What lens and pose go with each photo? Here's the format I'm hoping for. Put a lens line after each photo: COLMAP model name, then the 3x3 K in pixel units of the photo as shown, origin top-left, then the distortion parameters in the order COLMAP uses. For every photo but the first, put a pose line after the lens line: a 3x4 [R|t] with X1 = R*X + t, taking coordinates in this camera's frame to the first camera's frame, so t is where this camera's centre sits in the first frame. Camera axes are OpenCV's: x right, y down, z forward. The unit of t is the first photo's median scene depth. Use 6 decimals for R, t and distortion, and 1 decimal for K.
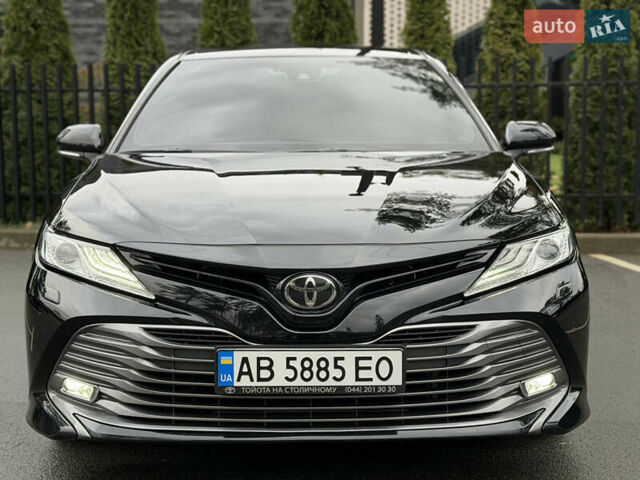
lens RADIAL K [[1094.2, 0, 318.1], [0, 1094.2, 230.2], [0, 0, 1]] dist [0.139060, -0.060482]
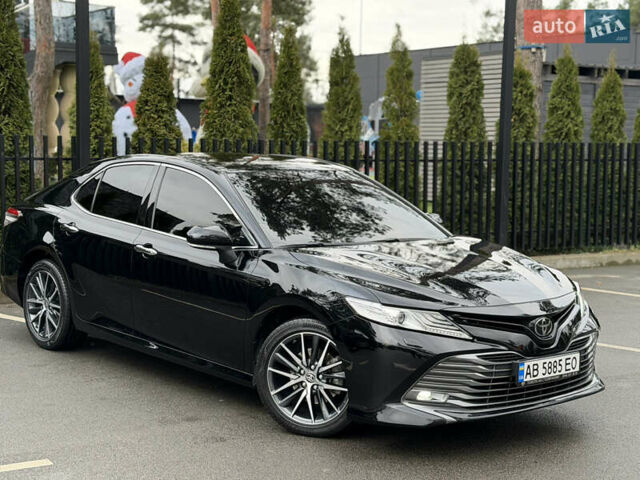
lens RADIAL K [[1093.1, 0, 309.2], [0, 1093.1, 240.1], [0, 0, 1]] dist [0.146646, -0.108536]
pose [[0.759378, -0.038793, 0.649492, -1.478030], [0.043043, 0.999029, 0.009345, -0.122562], [-0.649224, 0.020860, 0.760311, -0.170696]]
